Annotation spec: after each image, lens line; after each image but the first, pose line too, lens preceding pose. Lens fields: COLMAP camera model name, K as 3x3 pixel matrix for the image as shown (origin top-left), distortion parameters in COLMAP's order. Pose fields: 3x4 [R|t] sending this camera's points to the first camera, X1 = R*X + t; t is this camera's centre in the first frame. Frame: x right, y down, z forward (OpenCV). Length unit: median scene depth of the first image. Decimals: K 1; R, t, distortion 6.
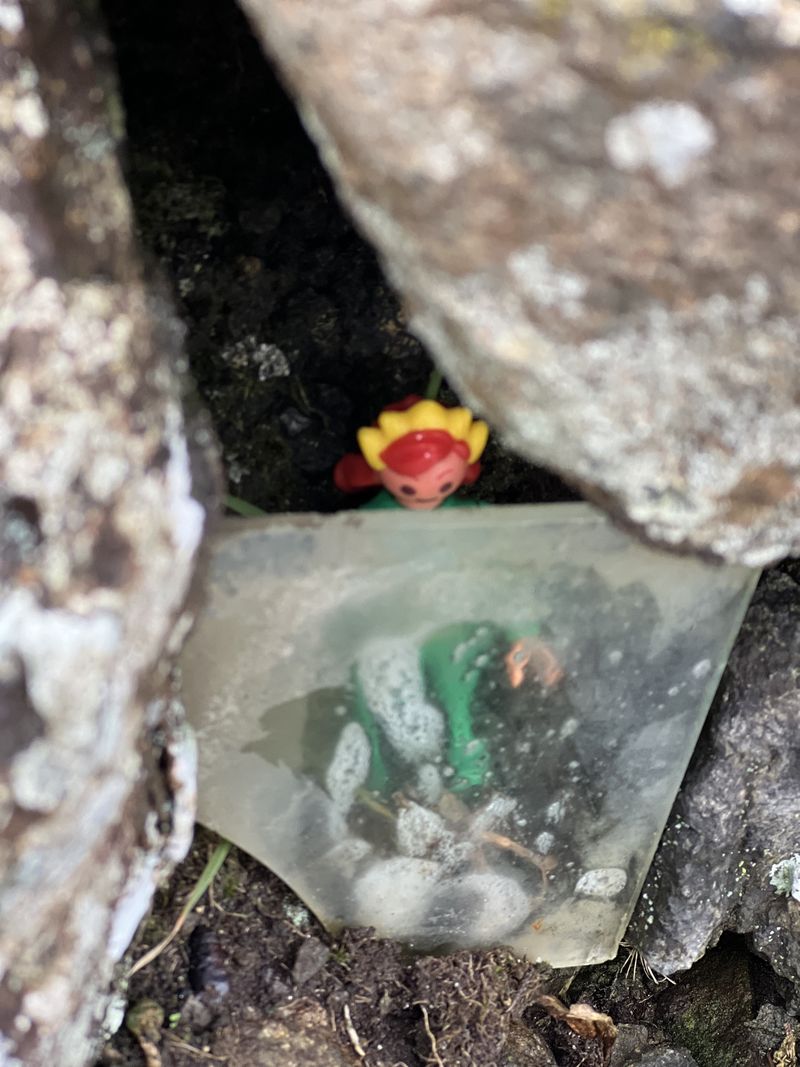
lens RADIAL K [[2386.9, 0, 398.6], [0, 2386.9, 533.8], [0, 0, 1]] dist [0.035724, 0.000000]
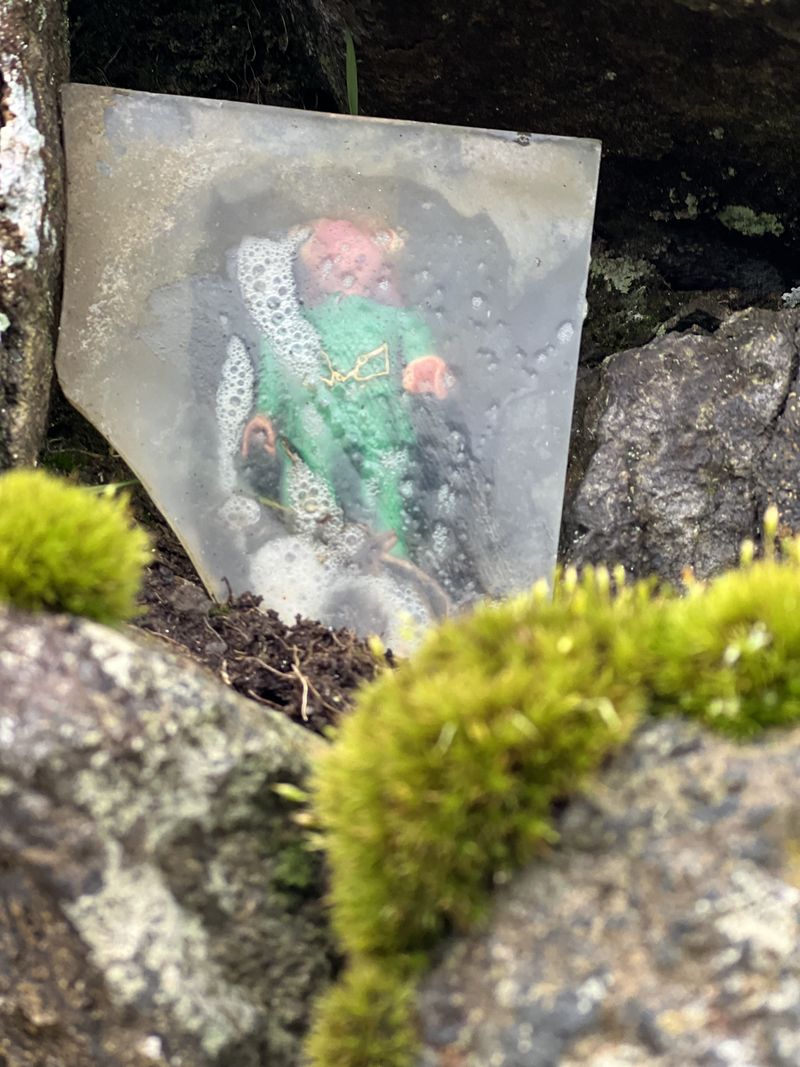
lens RADIAL K [[2386.9, 0, 401.0], [0, 2386.9, 533.0], [0, 0, 1]] dist [0.035724, 0.000000]
pose [[0.968681, -0.095426, -0.229241, 0.286291], [-0.109880, 0.663163, -0.740366, 0.904623], [0.222674, 0.742367, 0.631908, 0.350483]]
